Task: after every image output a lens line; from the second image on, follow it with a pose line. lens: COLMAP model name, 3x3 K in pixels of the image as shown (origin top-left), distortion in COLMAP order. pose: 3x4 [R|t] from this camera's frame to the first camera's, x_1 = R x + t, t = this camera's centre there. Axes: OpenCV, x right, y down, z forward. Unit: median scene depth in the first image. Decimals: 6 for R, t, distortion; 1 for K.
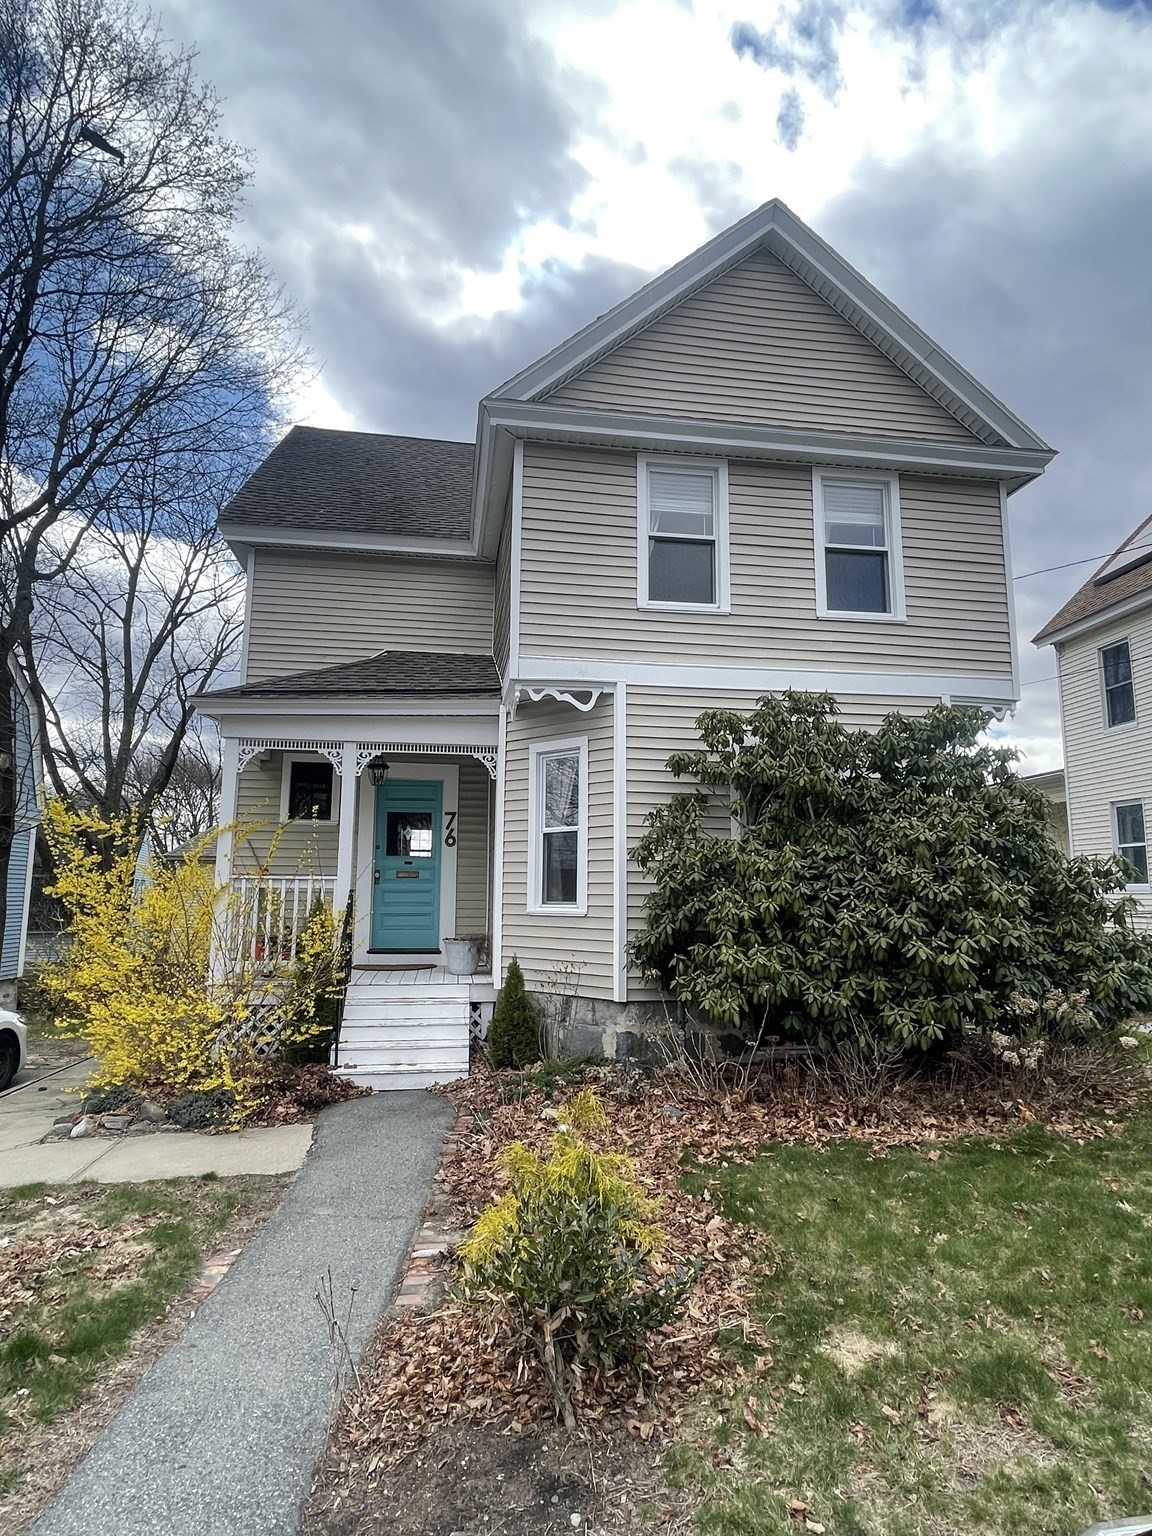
lens RADIAL K [[850.8, 0, 585.6], [0, 850.8, 767.5], [0, 0, 1]] dist [0.000800, -0.003937]
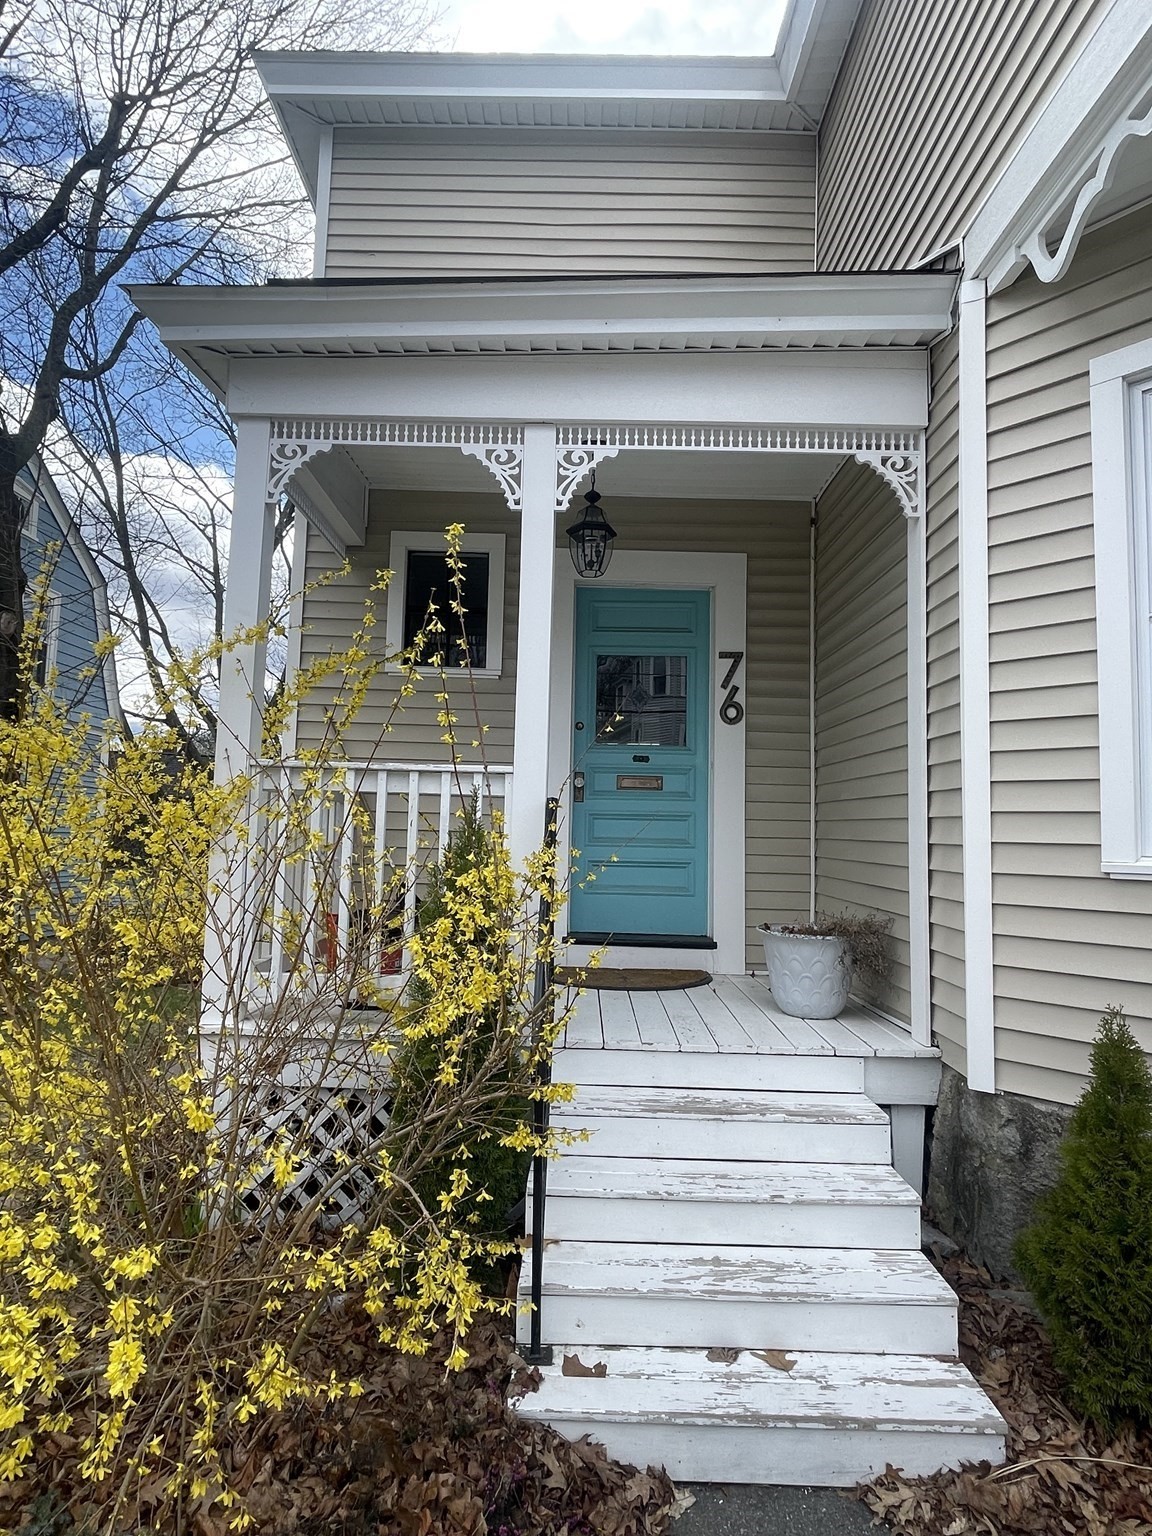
lens RADIAL K [[850.8, 0, 585.2], [0, 850.8, 776.1], [0, 0, 1]] dist [0.000800, -0.003937]
pose [[0.988492, 0.007285, -0.151097, -0.167962], [0.003259, 0.997582, 0.069419, 0.088837], [0.151237, -0.069113, 0.986078, 0.519918]]
